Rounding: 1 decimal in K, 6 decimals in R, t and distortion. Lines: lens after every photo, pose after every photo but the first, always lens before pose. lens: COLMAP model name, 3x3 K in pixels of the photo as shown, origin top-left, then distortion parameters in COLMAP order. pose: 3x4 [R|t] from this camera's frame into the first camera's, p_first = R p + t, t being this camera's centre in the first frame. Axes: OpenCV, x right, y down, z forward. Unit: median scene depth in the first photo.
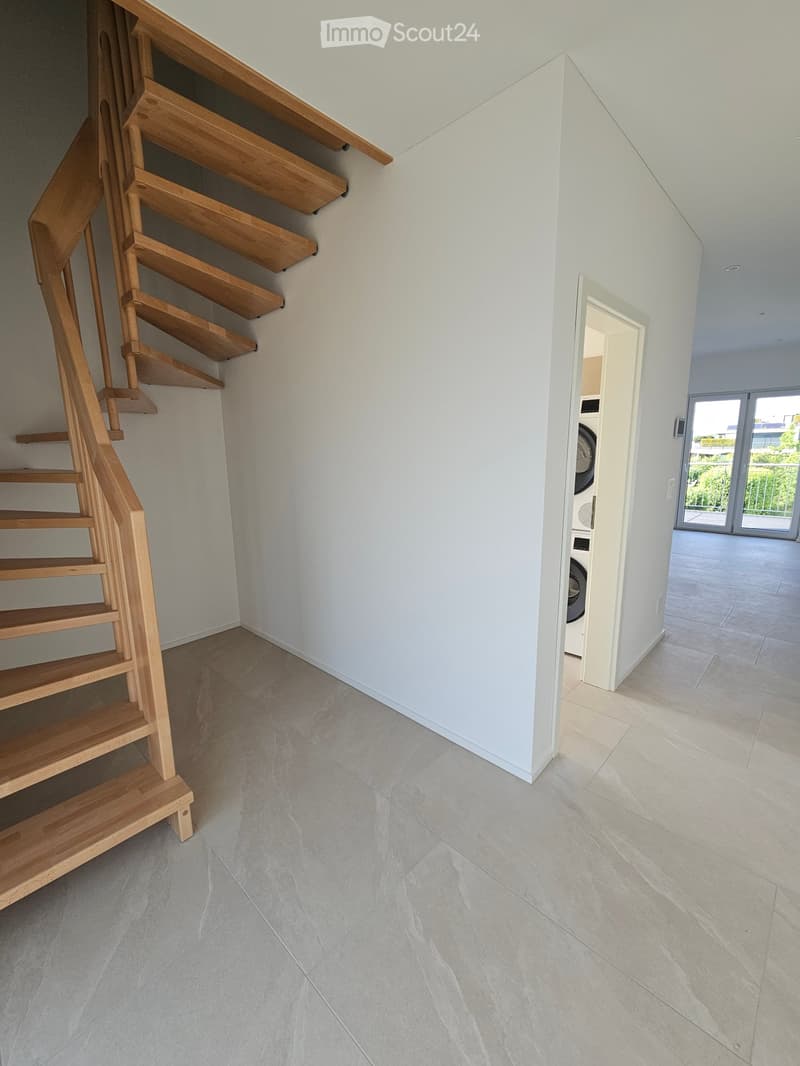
lens RADIAL K [[452.4, 0, 400.0], [0, 452.4, 533.0], [0, 0, 1]] dist [-0.000955, 0.000206]
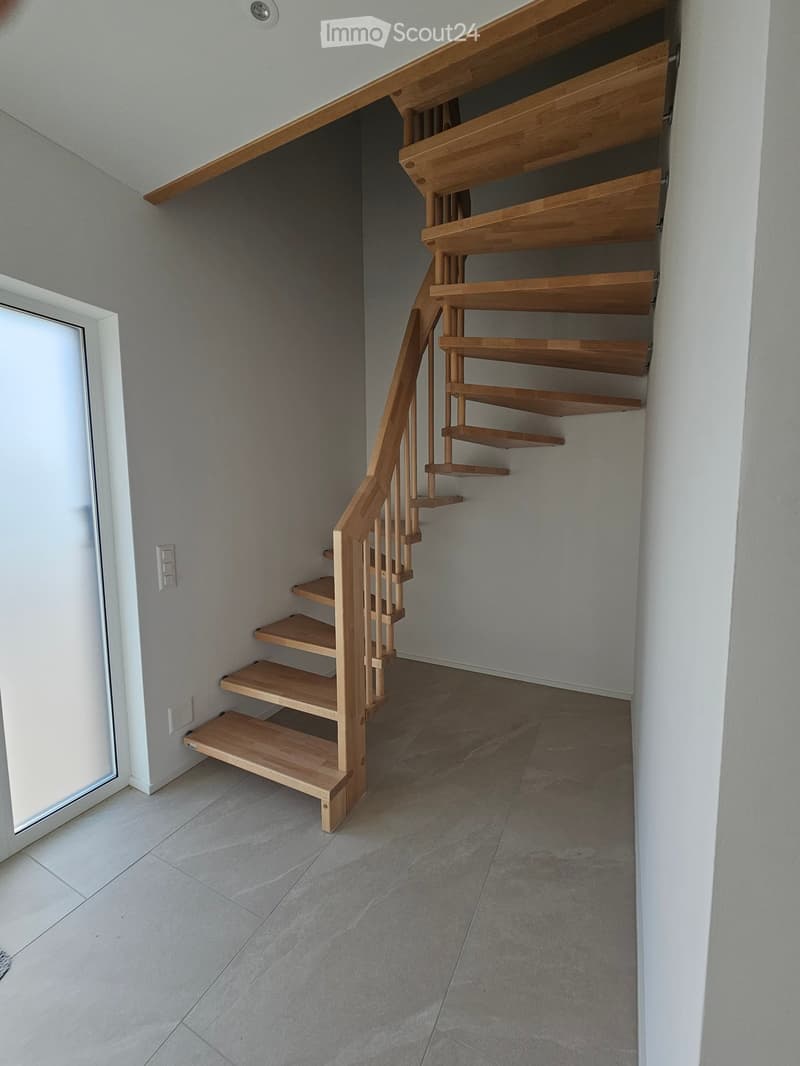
lens RADIAL K [[439.1, 0, 400.0], [0, 439.1, 533.0], [0, 0, 1]] dist [0.000969, 0.000004]
pose [[0.281625, 0.106812, -0.953561, 0.471039], [-0.174508, 0.982913, 0.058560, -0.116555], [0.943522, 0.149912, 0.295452, 0.676235]]
